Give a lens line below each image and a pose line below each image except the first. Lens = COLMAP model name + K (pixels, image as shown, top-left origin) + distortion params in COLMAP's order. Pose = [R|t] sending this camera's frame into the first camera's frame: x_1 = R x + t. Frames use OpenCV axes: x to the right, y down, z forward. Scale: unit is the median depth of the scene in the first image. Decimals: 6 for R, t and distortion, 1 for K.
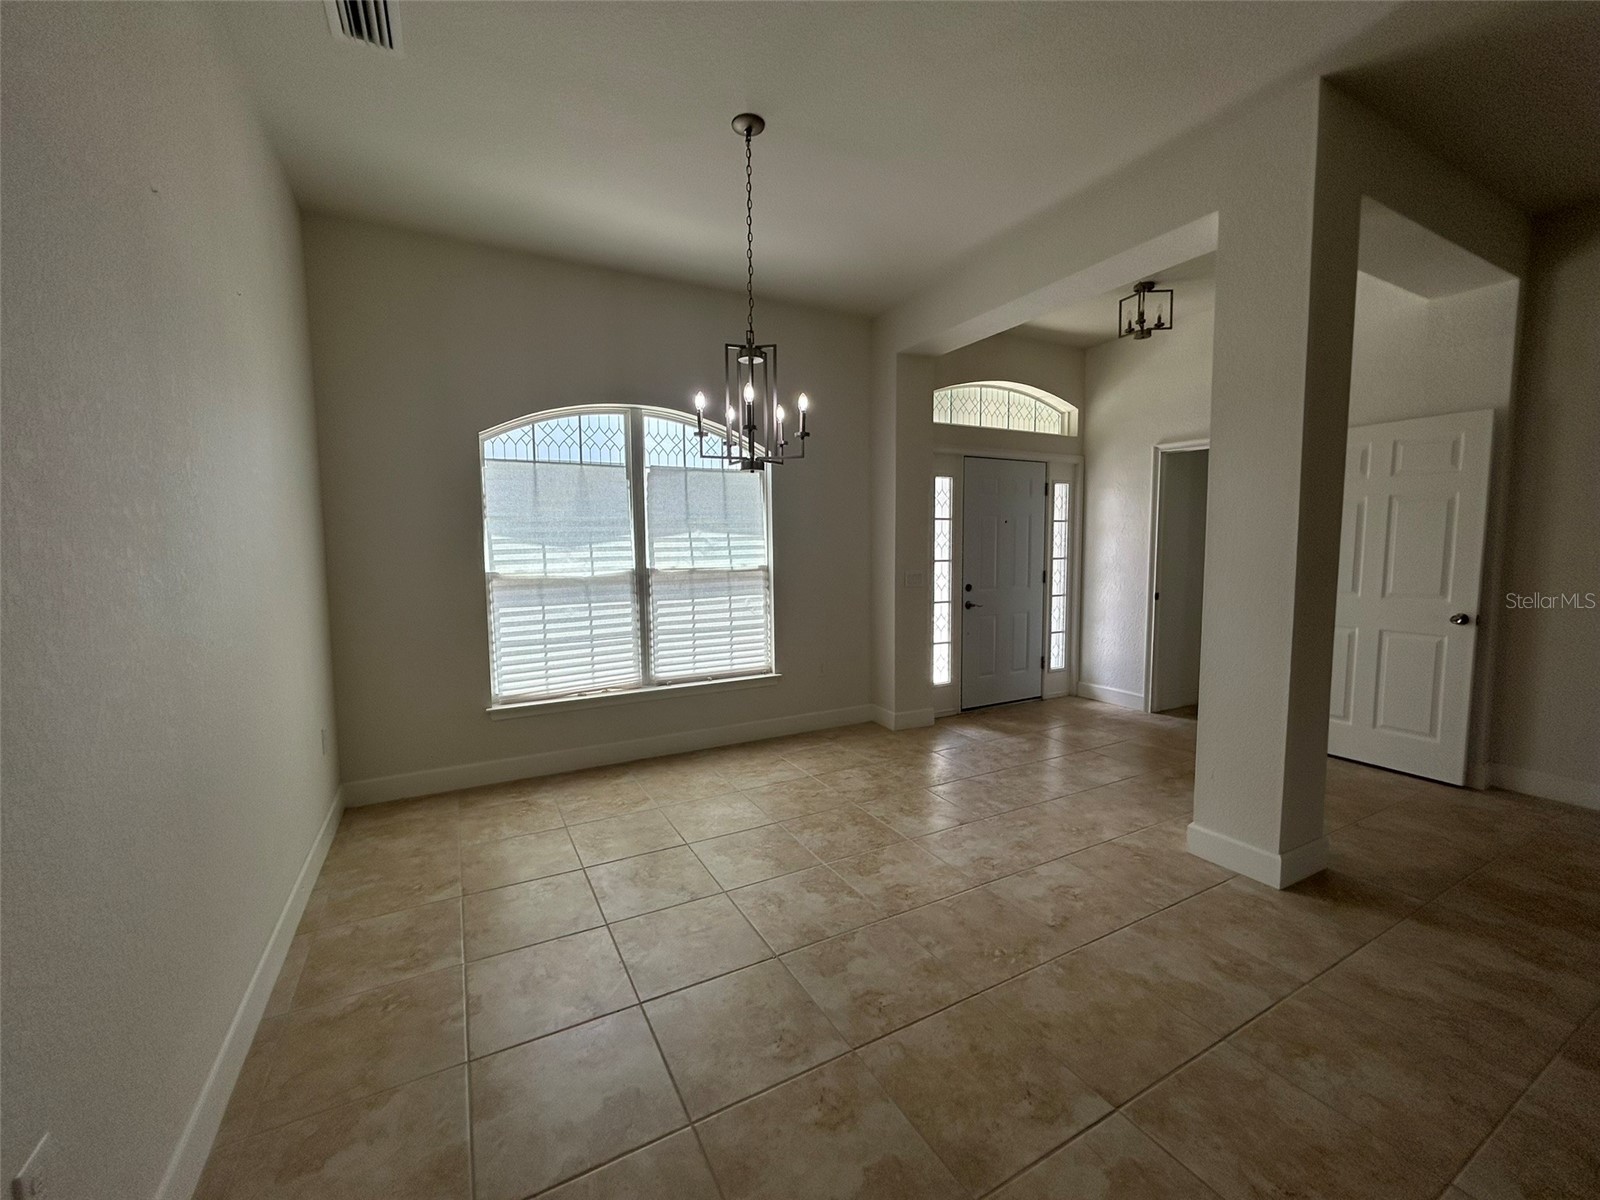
lens RADIAL K [[644.2, 0, 799.1], [0, 644.2, 597.4], [0, 0, 1]] dist [0.002061, 0.000325]
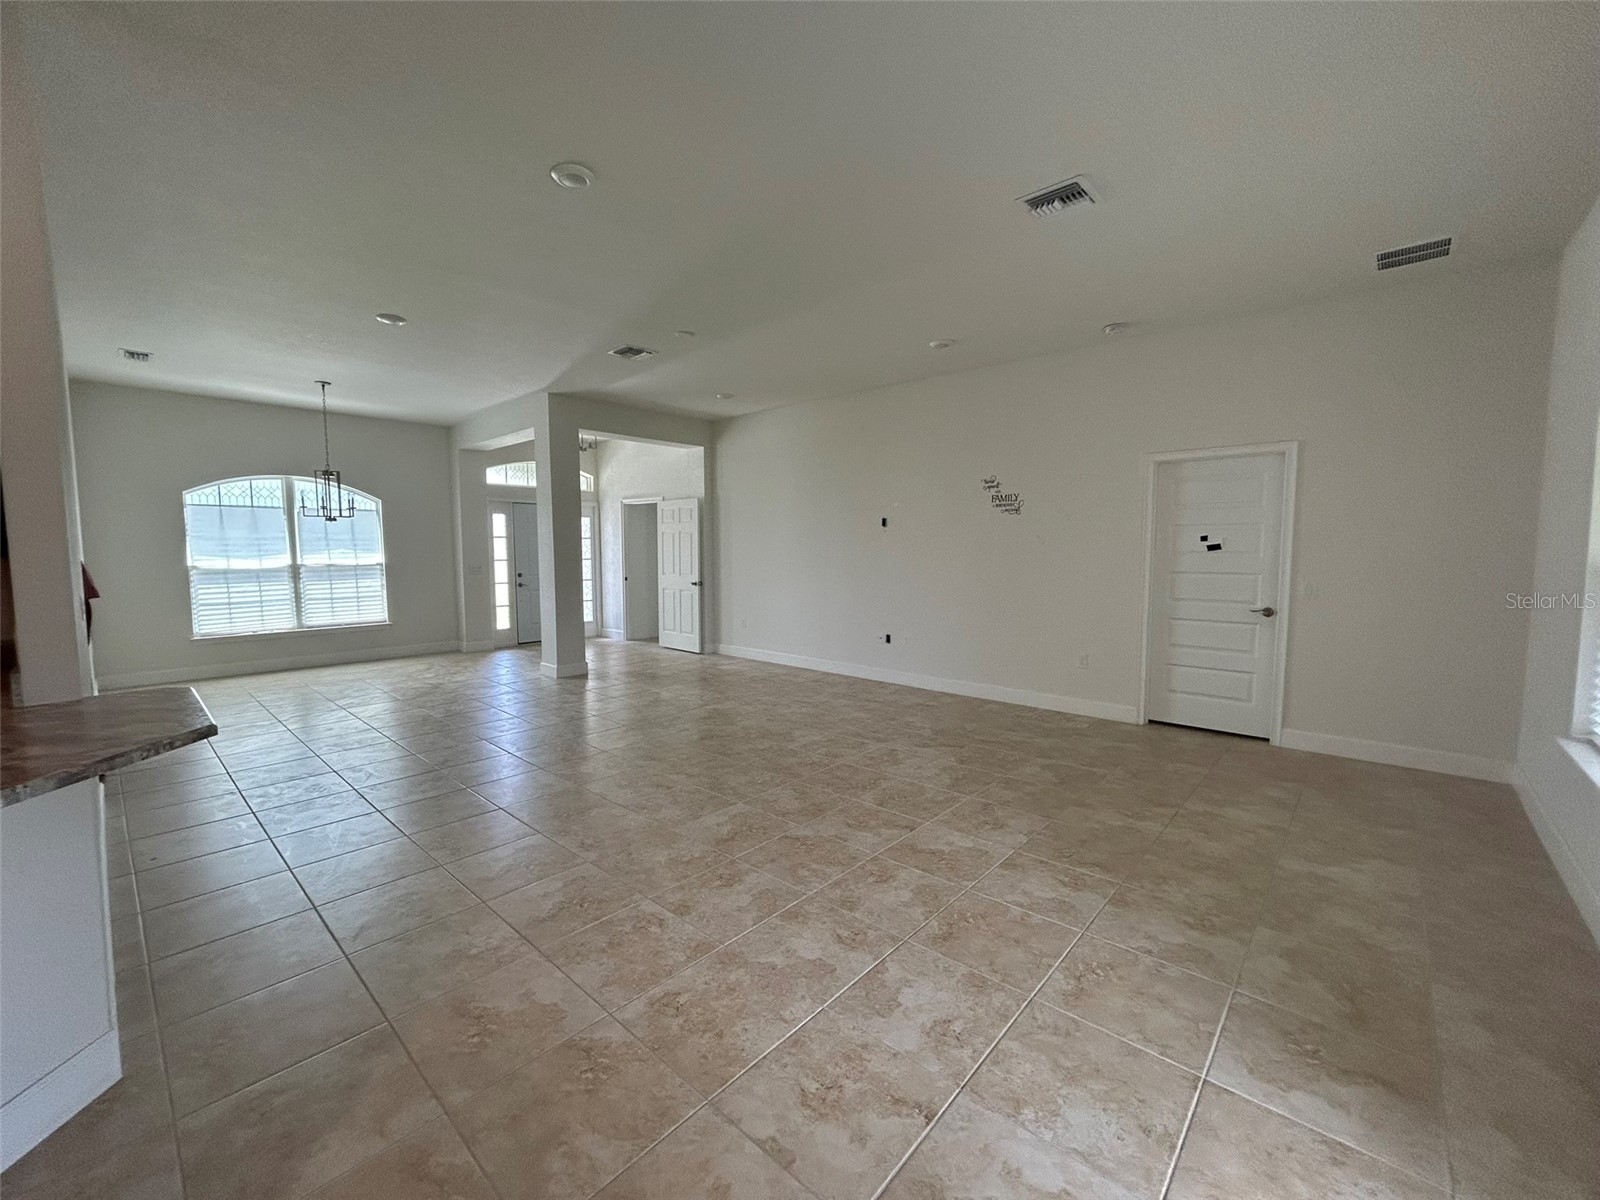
lens RADIAL K [[644.2, 0, 799.1], [0, 644.2, 597.4], [0, 0, 1]] dist [0.002061, 0.000325]
pose [[0.945872, -0.020049, 0.323920, 0.512258], [0.022576, 0.999737, -0.004044, 0.089126], [-0.323754, 0.011138, 0.946076, -1.186757]]
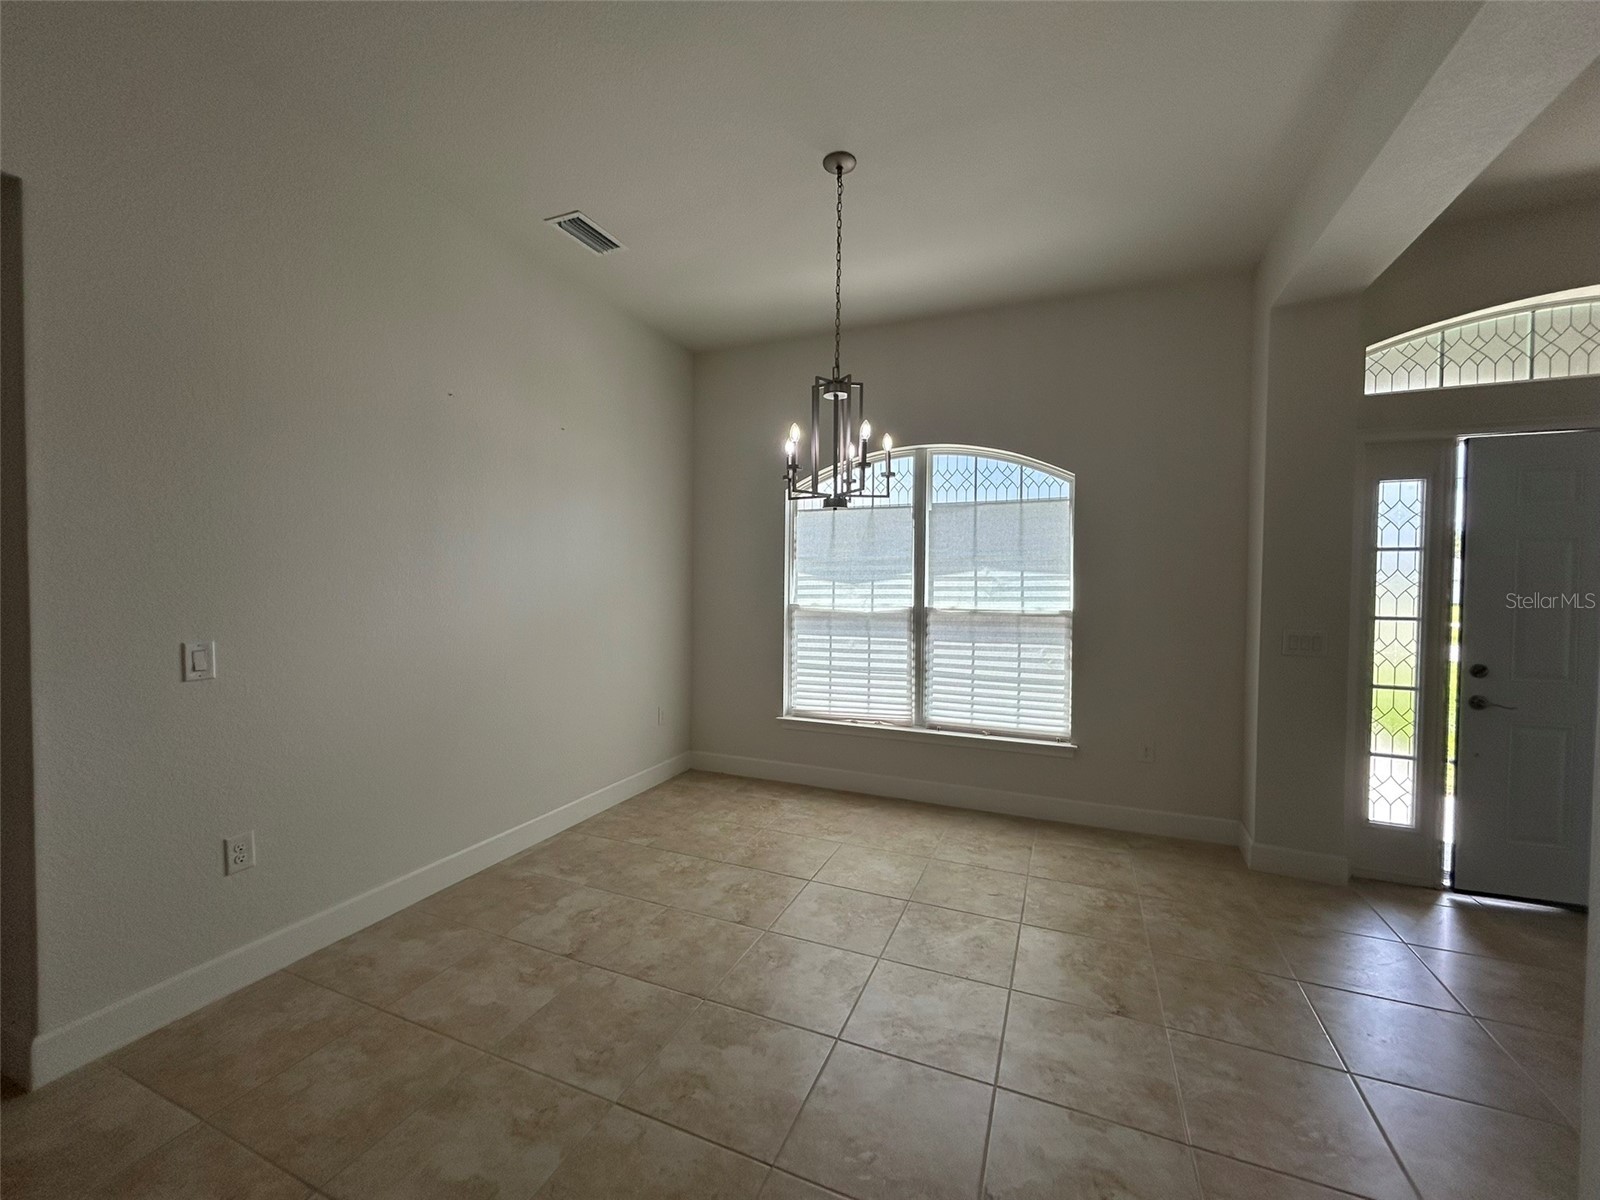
lens RADIAL K [[643.5, 0, 793.8], [0, 643.5, 597.0], [0, 0, 1]] dist [0.002316, 0.000133]
pose [[0.625292, 0.032601, -0.779710, 0.407885], [-0.078999, 0.996639, -0.021682, -0.023339], [0.776382, 0.075154, 0.625766, 0.226502]]
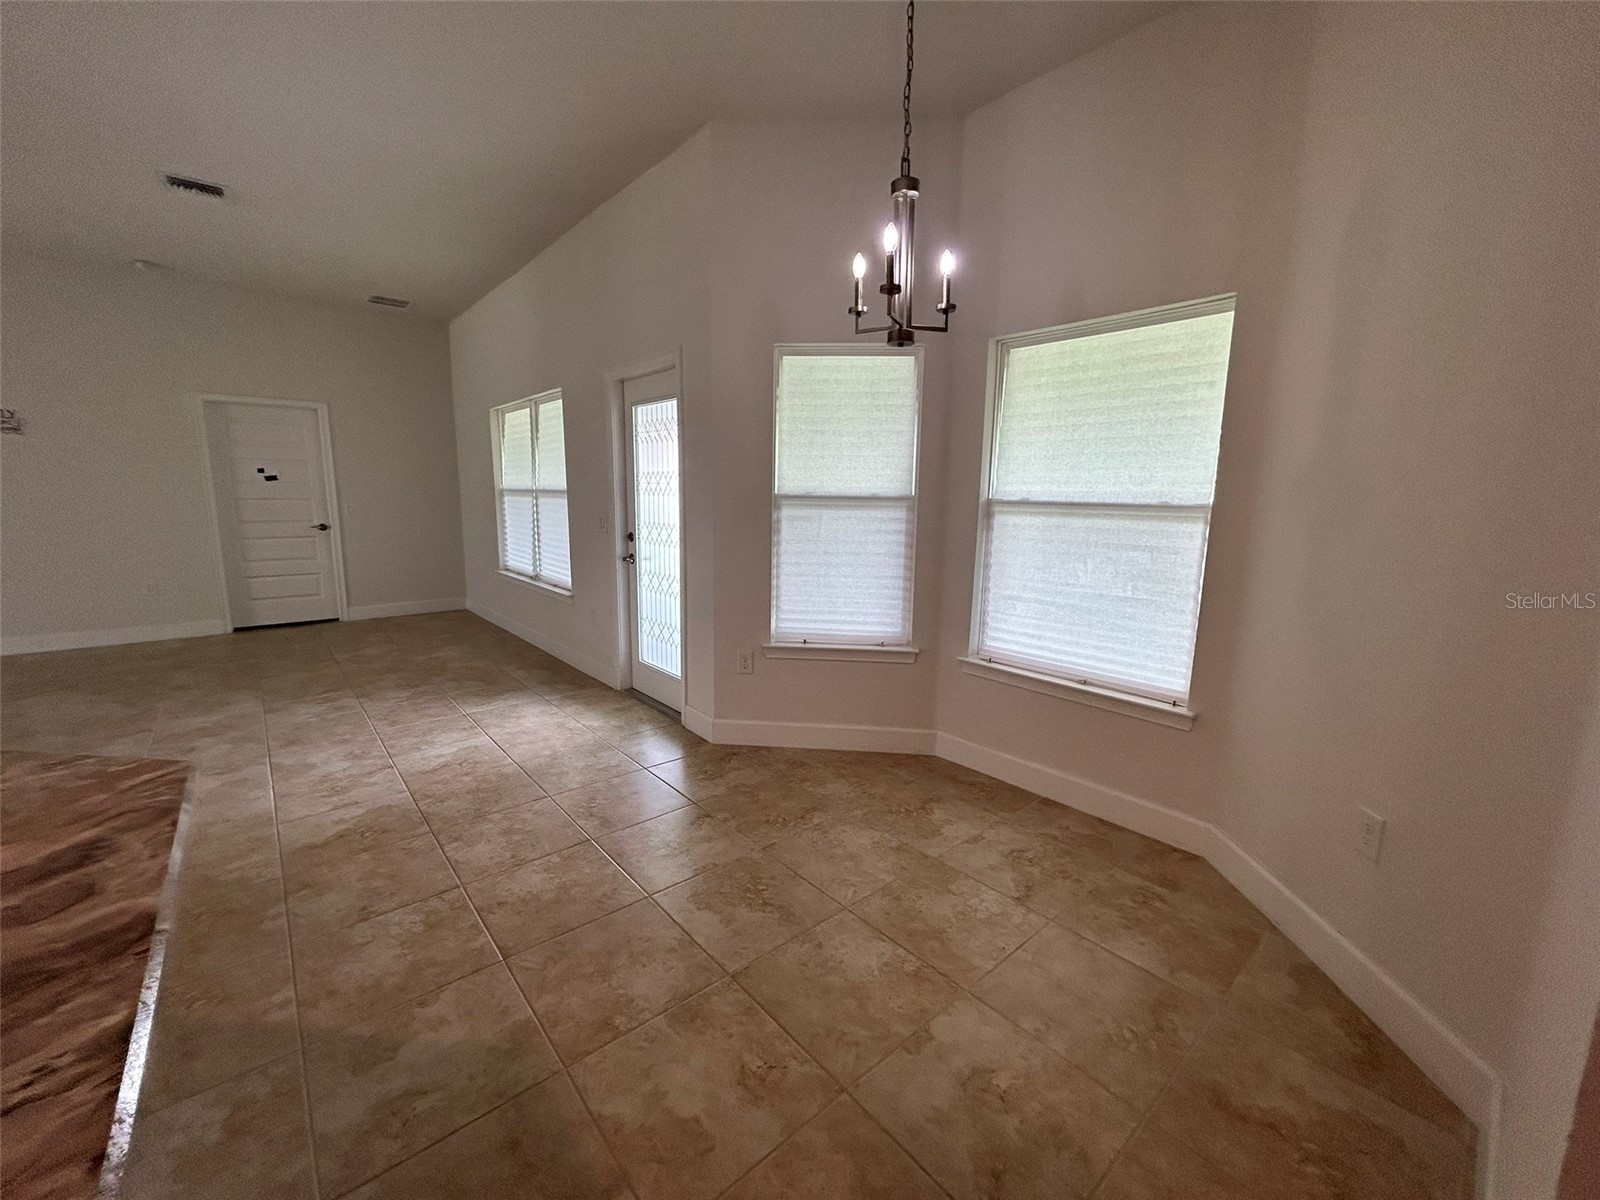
lens RADIAL K [[644.2, 0, 799.1], [0, 644.2, 597.4], [0, 0, 1]] dist [0.002061, 0.000325]
pose [[-0.204796, -0.155279, 0.966409, -0.086951], [0.070169, 0.982467, 0.172729, 0.107481], [-0.976286, 0.103186, -0.190309, -1.188263]]
